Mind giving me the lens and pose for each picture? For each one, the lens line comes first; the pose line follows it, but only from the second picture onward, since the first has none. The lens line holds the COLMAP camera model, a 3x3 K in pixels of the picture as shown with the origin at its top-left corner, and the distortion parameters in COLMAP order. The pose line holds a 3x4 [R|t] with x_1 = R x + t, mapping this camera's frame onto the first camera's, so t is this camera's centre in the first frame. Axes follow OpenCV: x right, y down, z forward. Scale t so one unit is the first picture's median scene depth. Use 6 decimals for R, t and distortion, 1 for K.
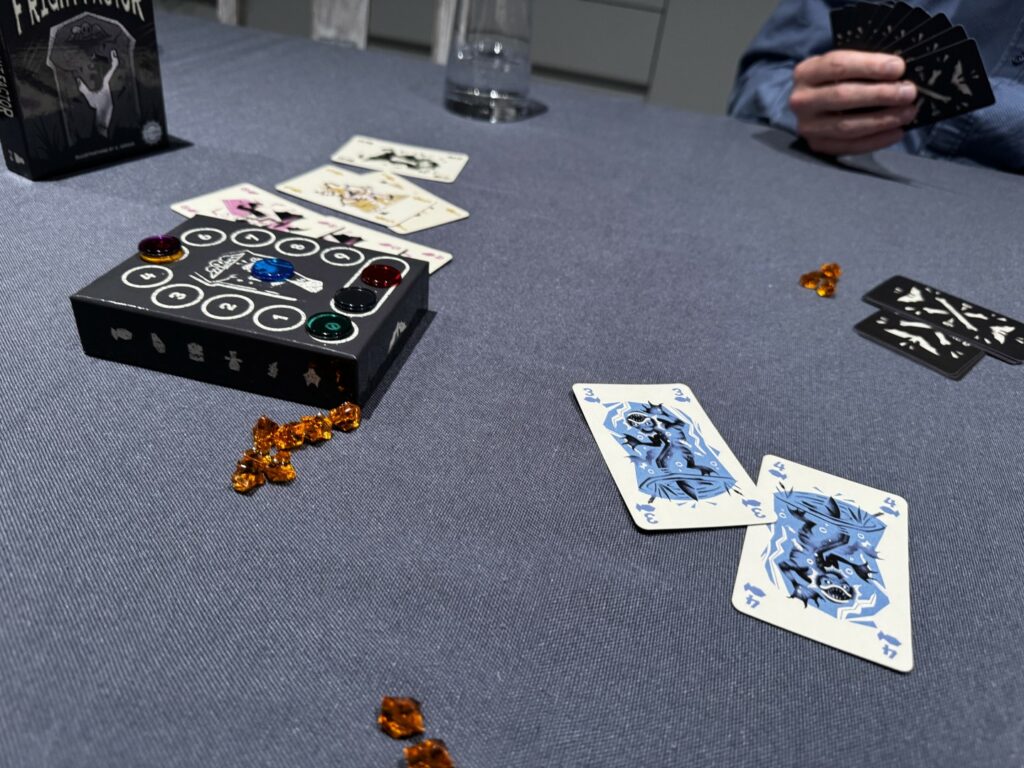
lens RADIAL K [[730.7, 0, 512.0], [0, 730.7, 384.0], [0, 0, 1]] dist [0.092631, -0.192497]
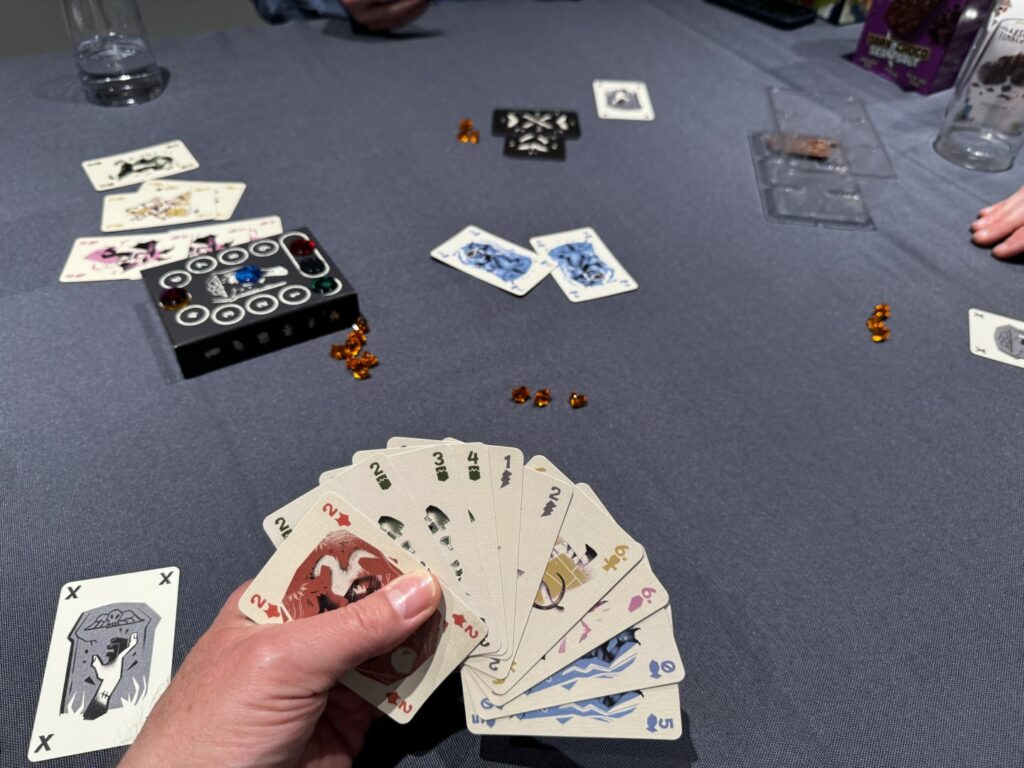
lens RADIAL K [[730.7, 0, 512.0], [0, 730.7, 384.0], [0, 0, 1]] dist [0.092631, -0.192497]
pose [[0.721456, -0.536100, 0.438289, -0.721234], [0.427254, 0.842730, 0.327507, -0.230614], [-0.544936, -0.049021, 0.837044, -0.606474]]
